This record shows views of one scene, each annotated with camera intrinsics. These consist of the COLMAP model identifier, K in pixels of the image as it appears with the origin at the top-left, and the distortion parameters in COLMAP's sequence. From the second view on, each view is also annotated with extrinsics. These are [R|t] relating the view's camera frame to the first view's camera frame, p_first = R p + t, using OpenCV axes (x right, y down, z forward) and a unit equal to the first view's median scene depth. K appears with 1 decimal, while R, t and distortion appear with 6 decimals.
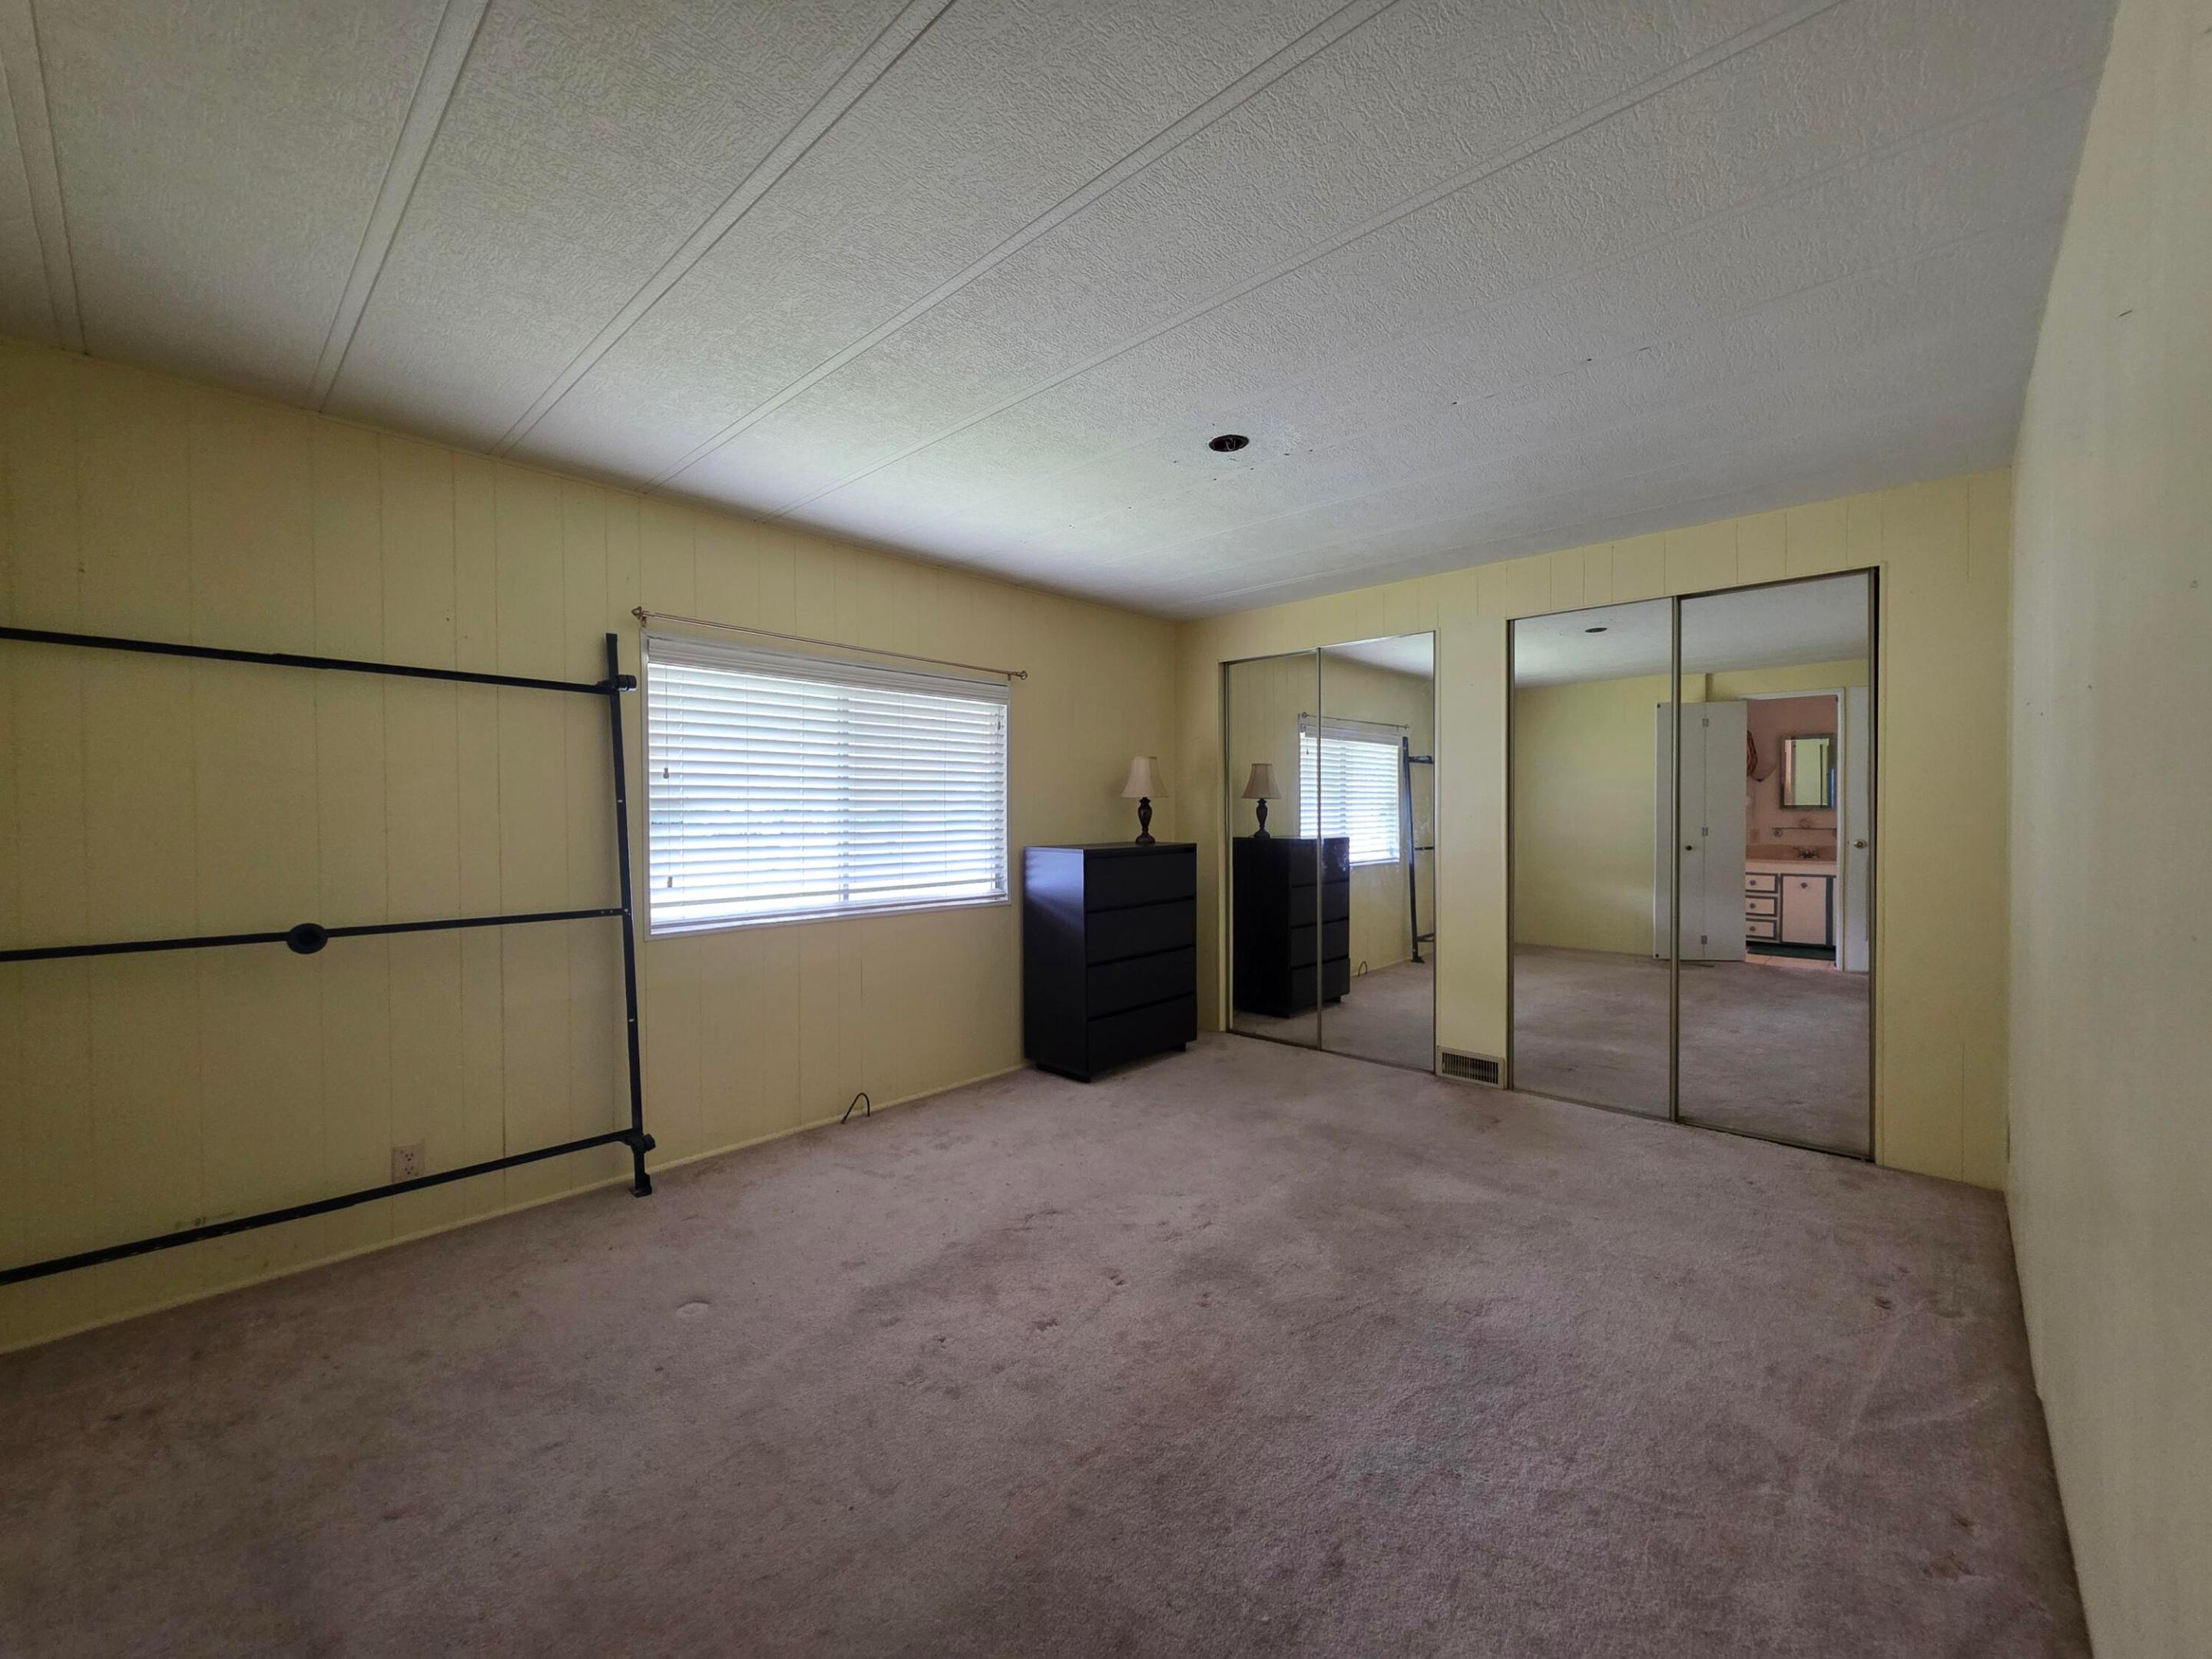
lens RADIAL K [[890.7, 0, 1110.2], [0, 890.7, 823.4], [0, 0, 1]] dist [0.001328, -0.000262]
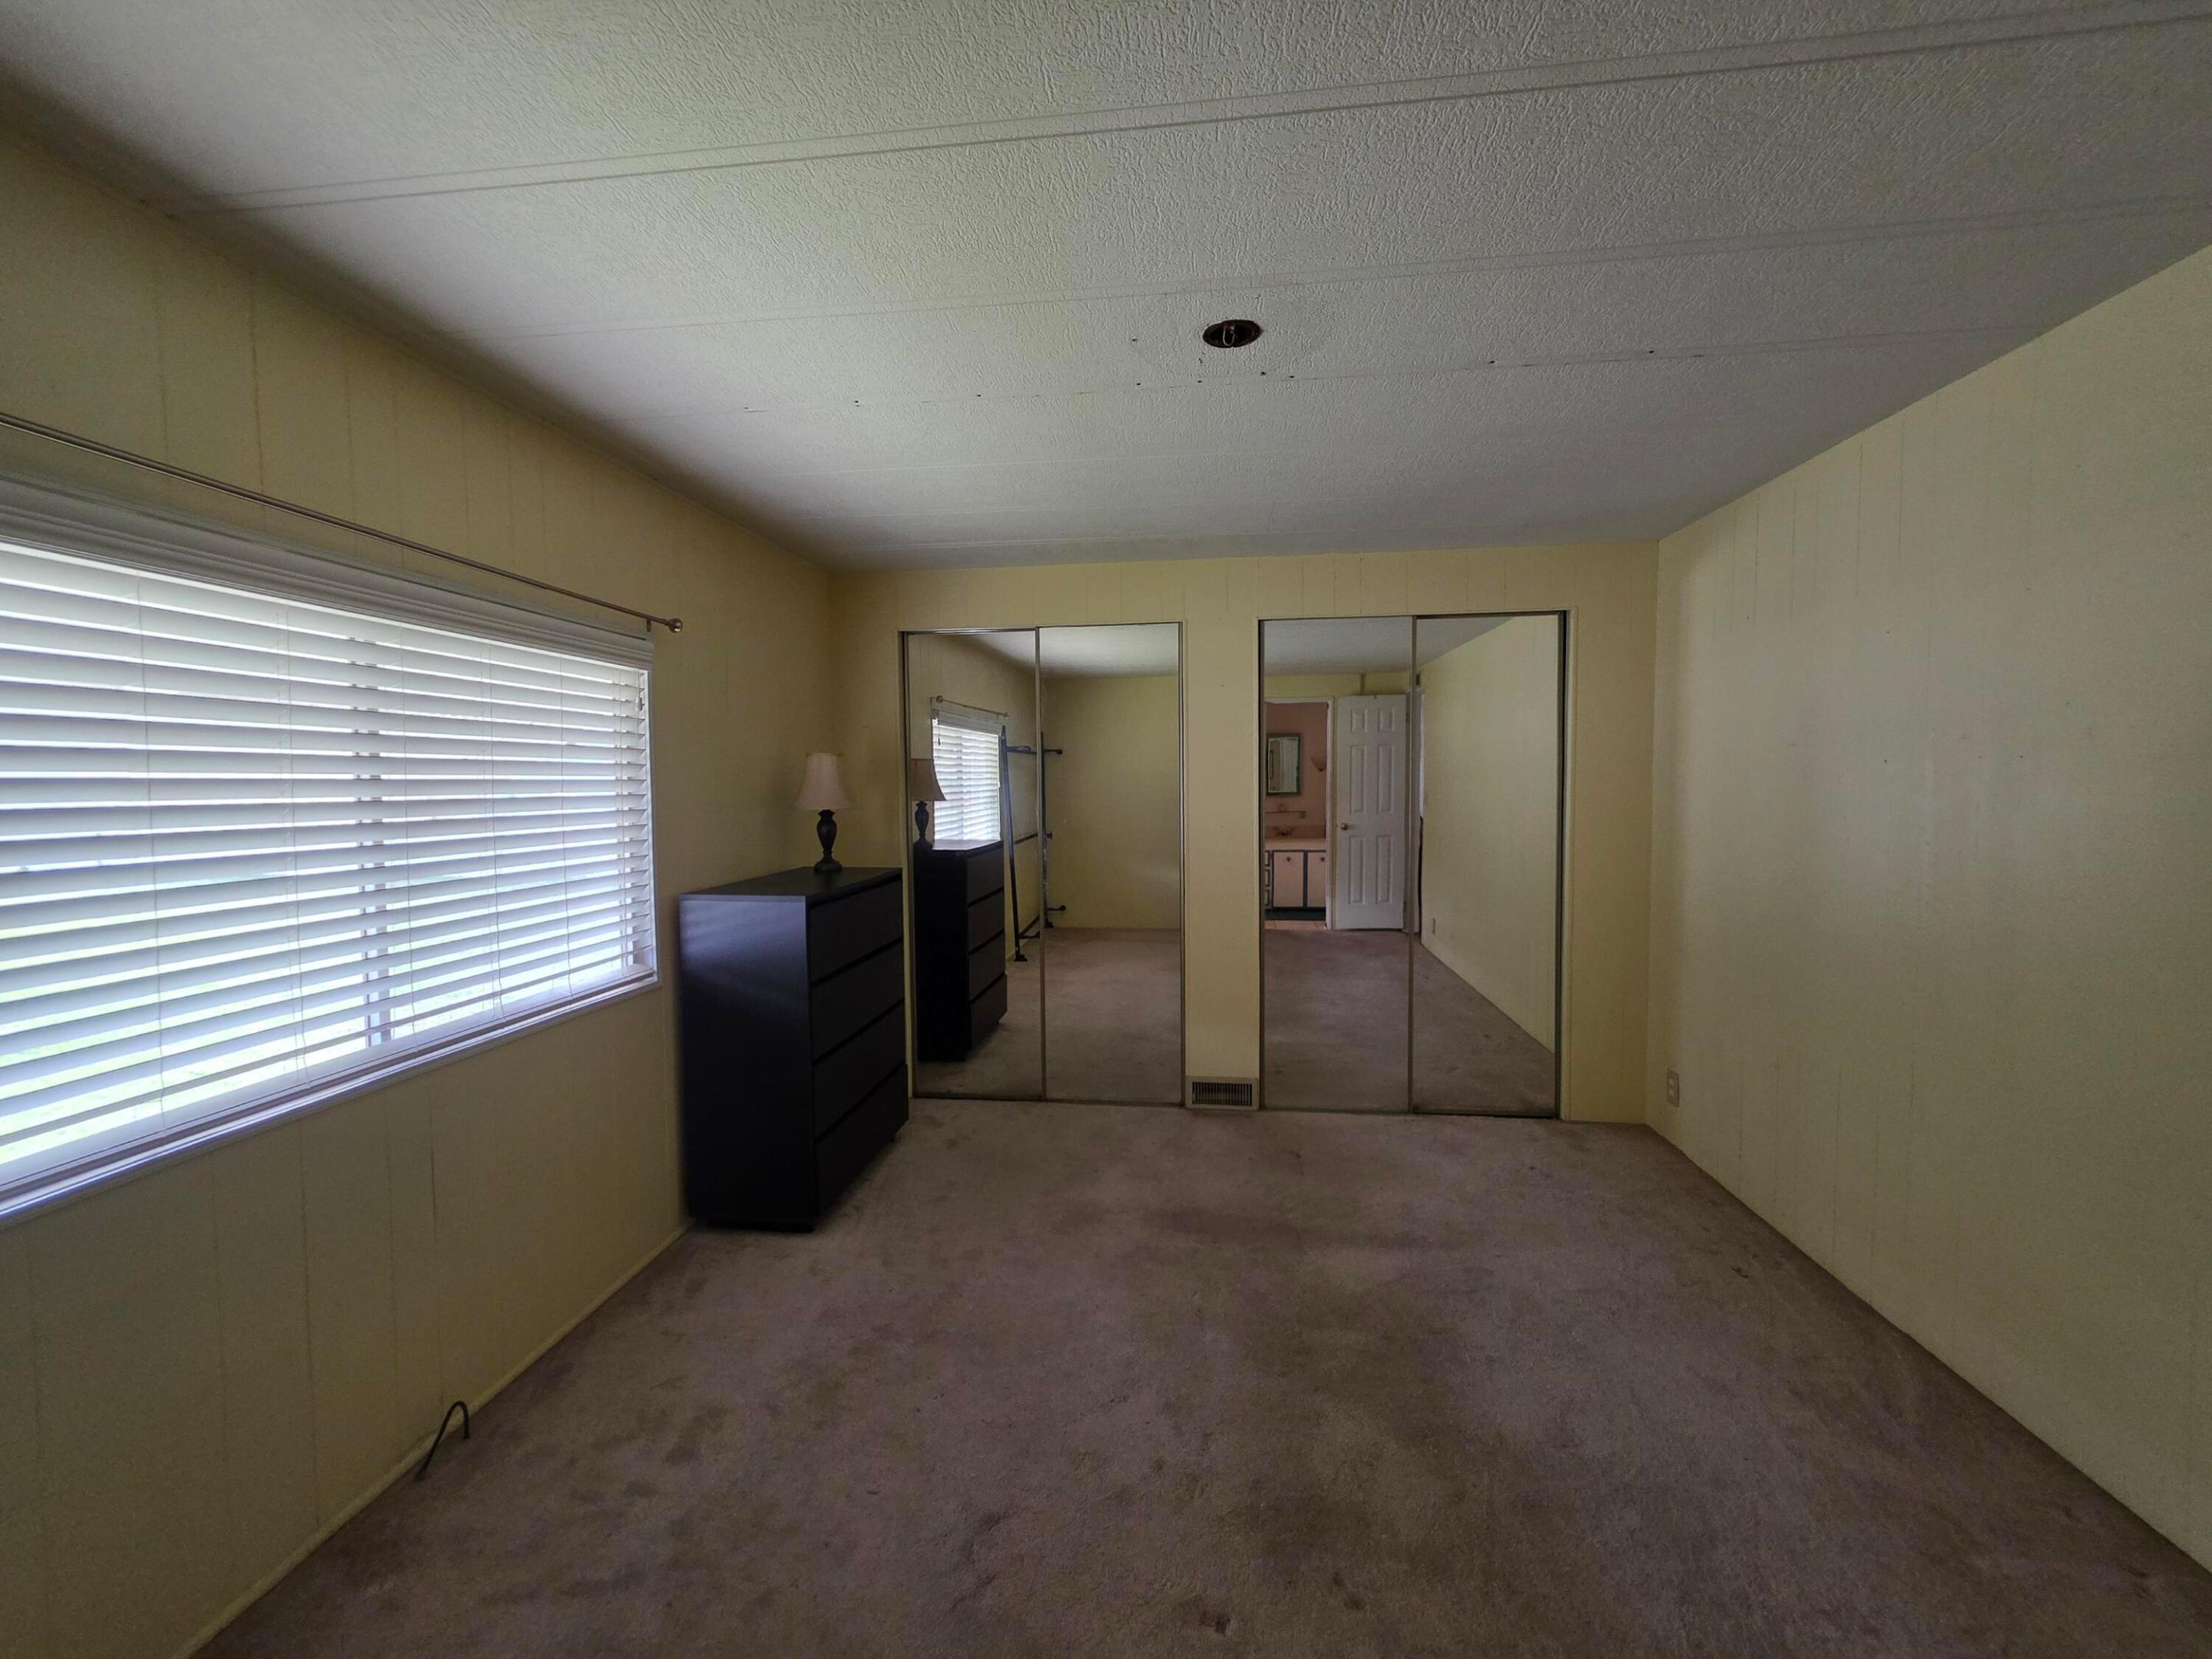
lens RADIAL K [[887.3, 0, 1106.0], [0, 887.3, 829.5], [0, 0, 1]] dist [0.002723, 0.000140]
pose [[0.804786, -0.035921, 0.592478, -0.246738], [0.012407, 0.998967, 0.043713, -0.048583], [-0.593436, -0.027829, 0.804400, 0.332104]]
